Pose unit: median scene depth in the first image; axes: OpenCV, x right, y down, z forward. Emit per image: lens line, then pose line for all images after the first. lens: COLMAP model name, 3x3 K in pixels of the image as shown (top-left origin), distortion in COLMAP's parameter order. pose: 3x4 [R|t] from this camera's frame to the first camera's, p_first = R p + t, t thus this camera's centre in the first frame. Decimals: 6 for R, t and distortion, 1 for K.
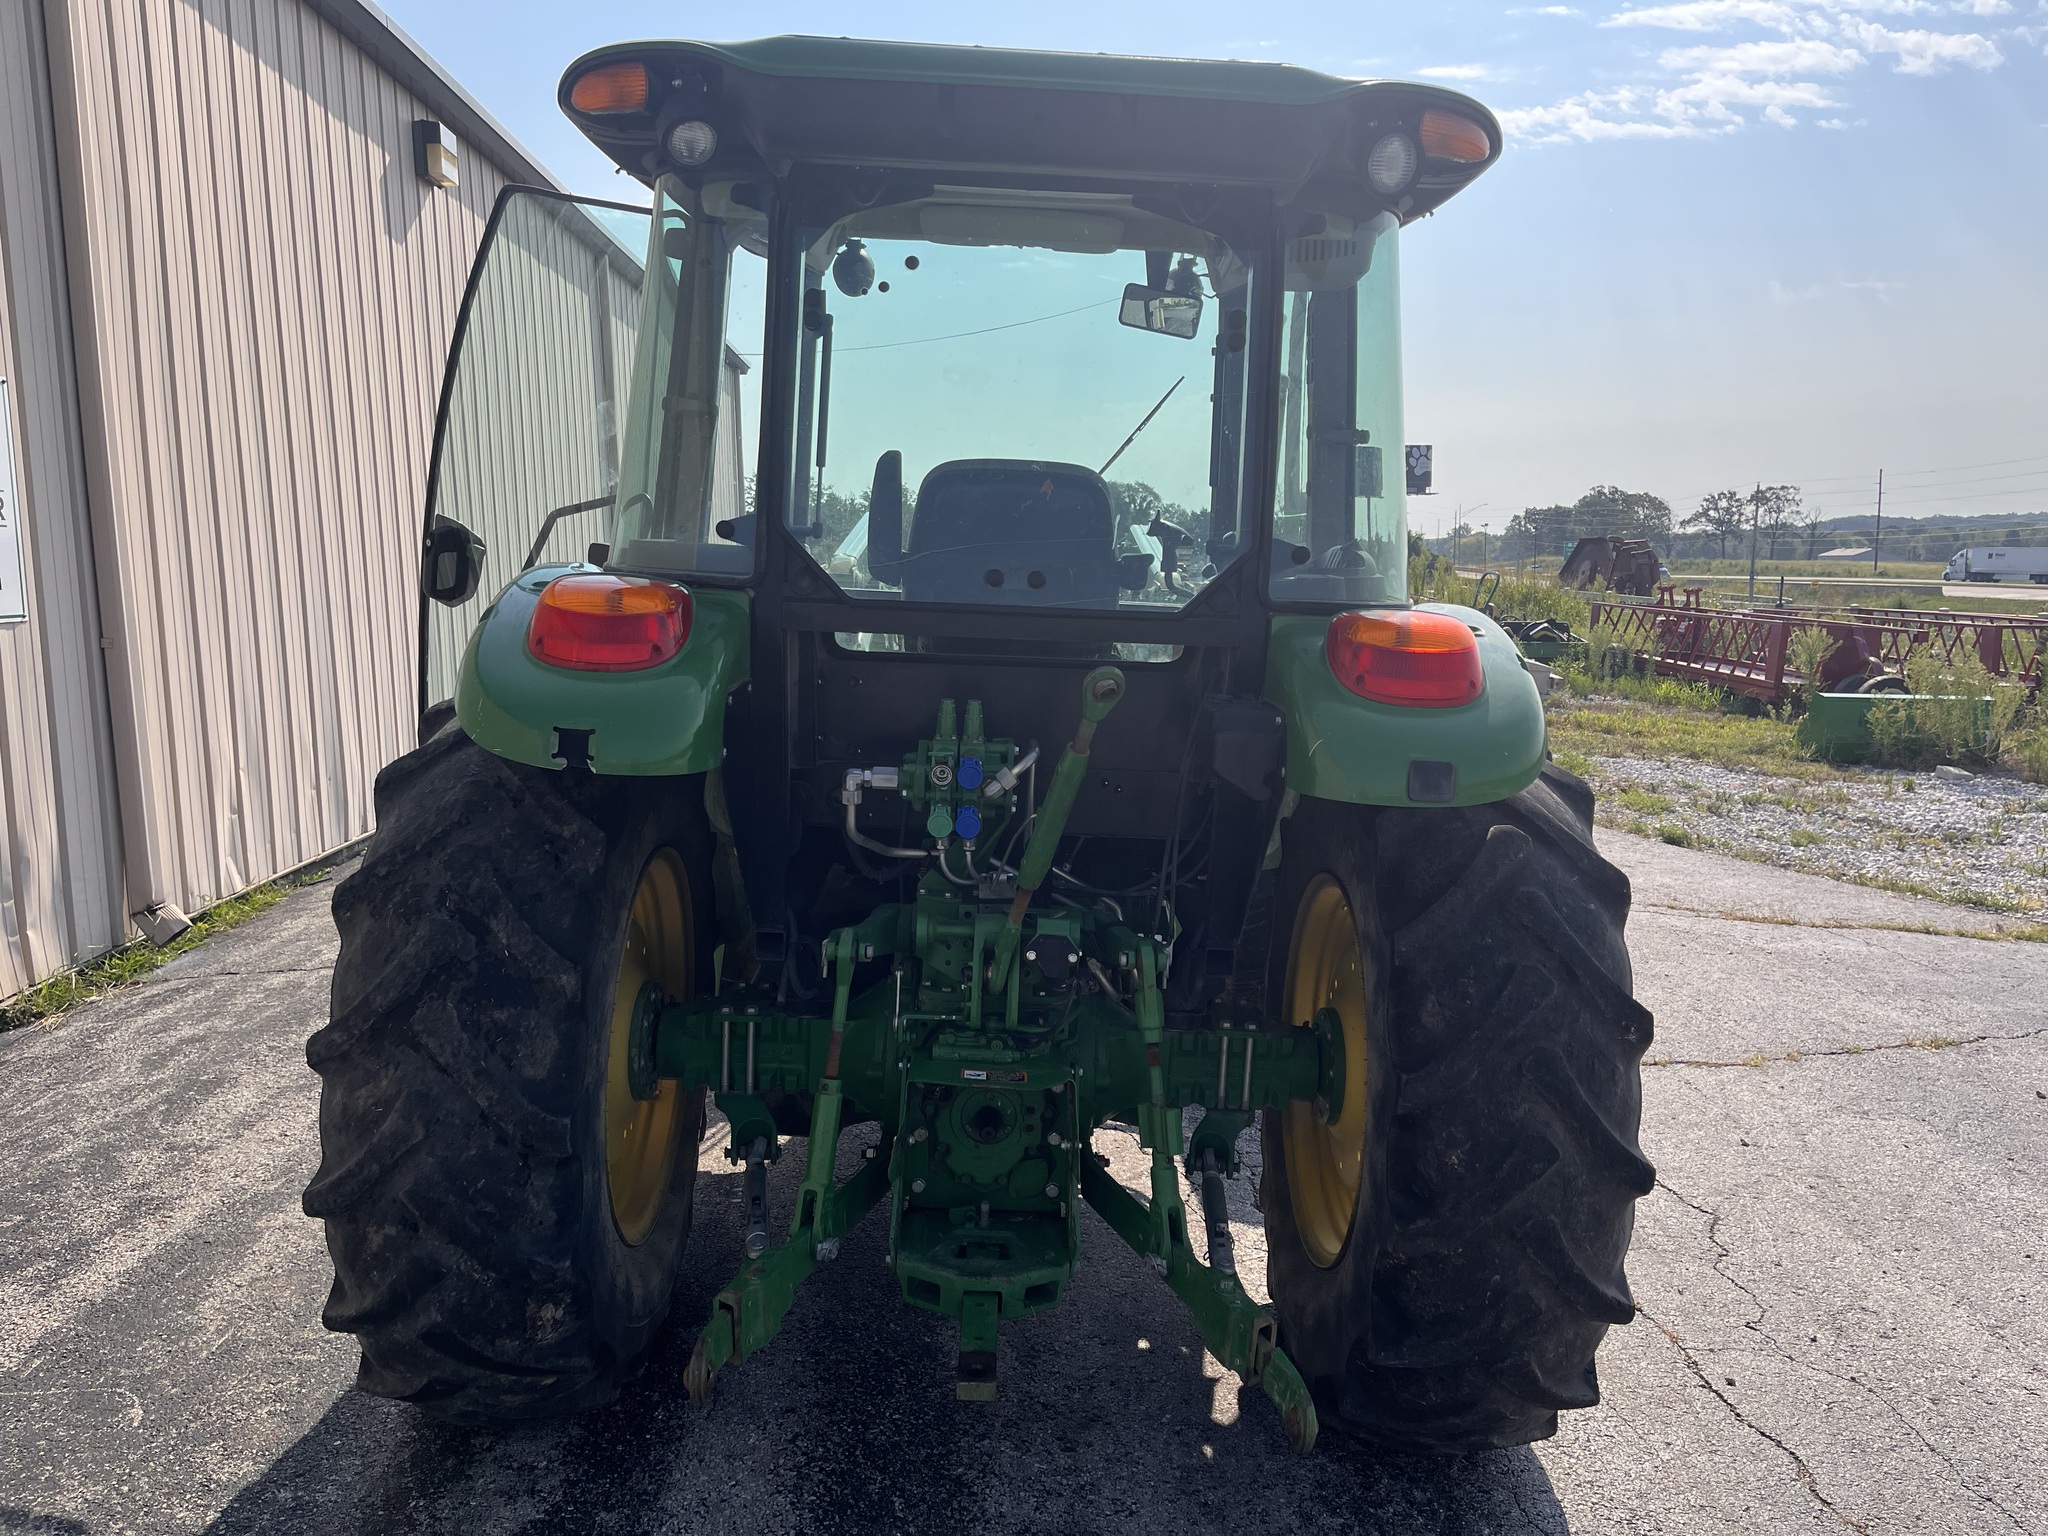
lens RADIAL K [[1507.6, 0, 1033.7], [0, 1507.6, 787.3], [0, 0, 1]] dist [0.062866, -0.064494]
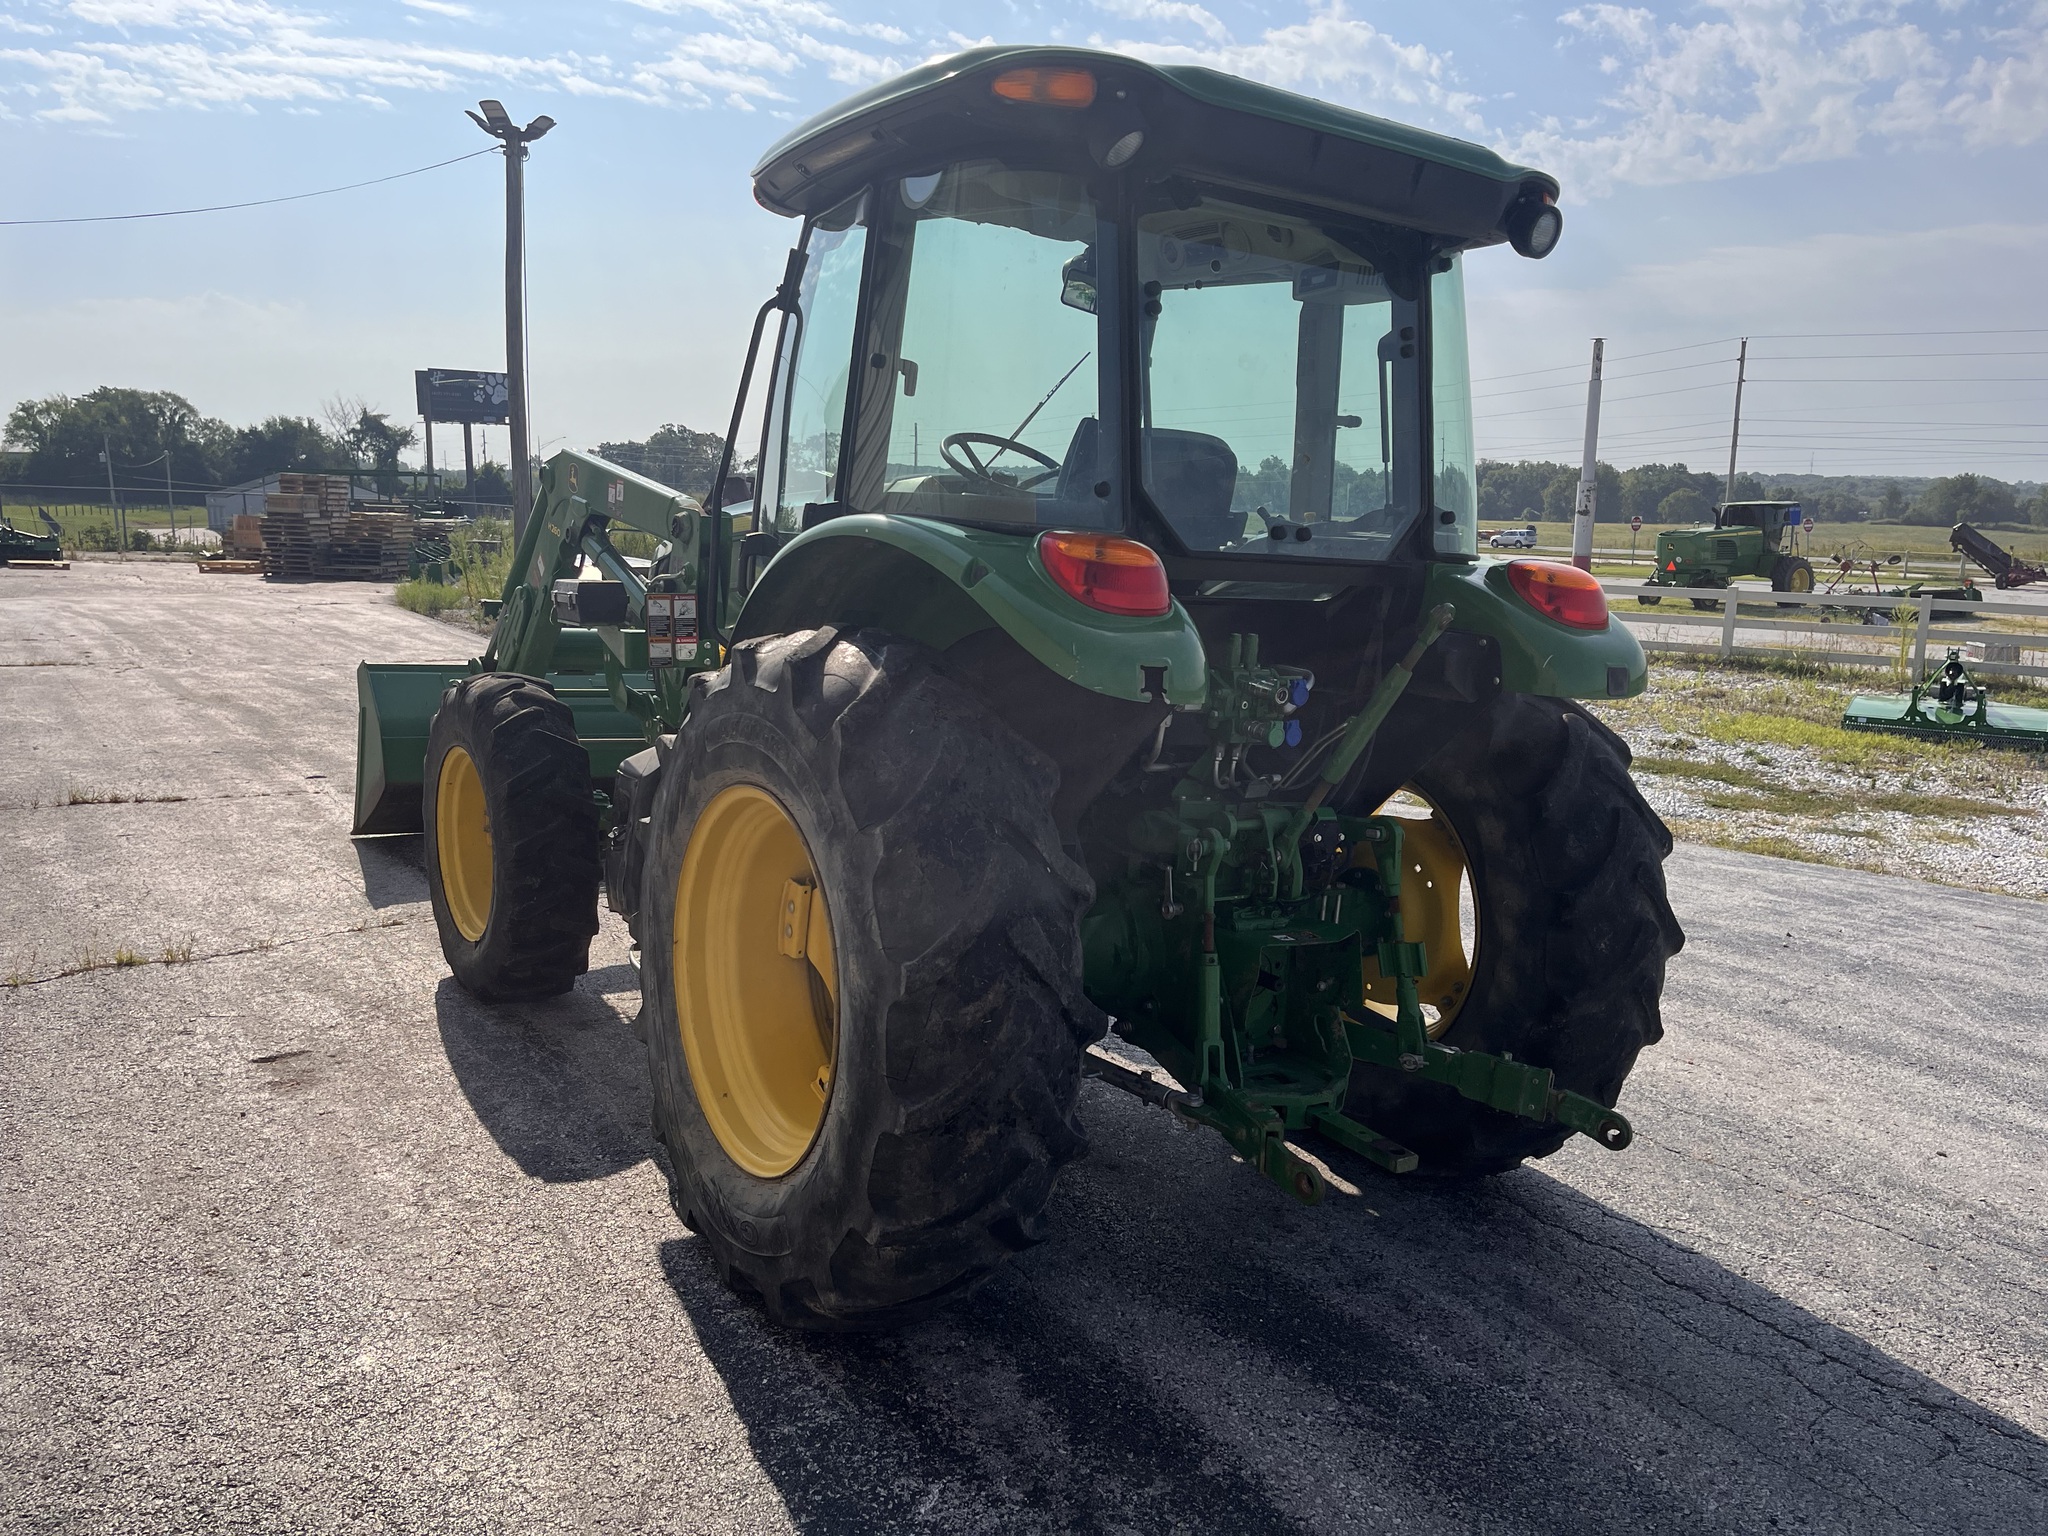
lens RADIAL K [[1544.2, 0, 1021.1], [0, 1544.2, 784.9], [0, 0, 1]] dist [0.080357, -0.120514]
pose [[0.846929, -0.075333, 0.526343, -0.870188], [0.051189, 0.996866, 0.060310, -0.020868], [-0.529237, -0.024136, 0.848131, 0.044006]]
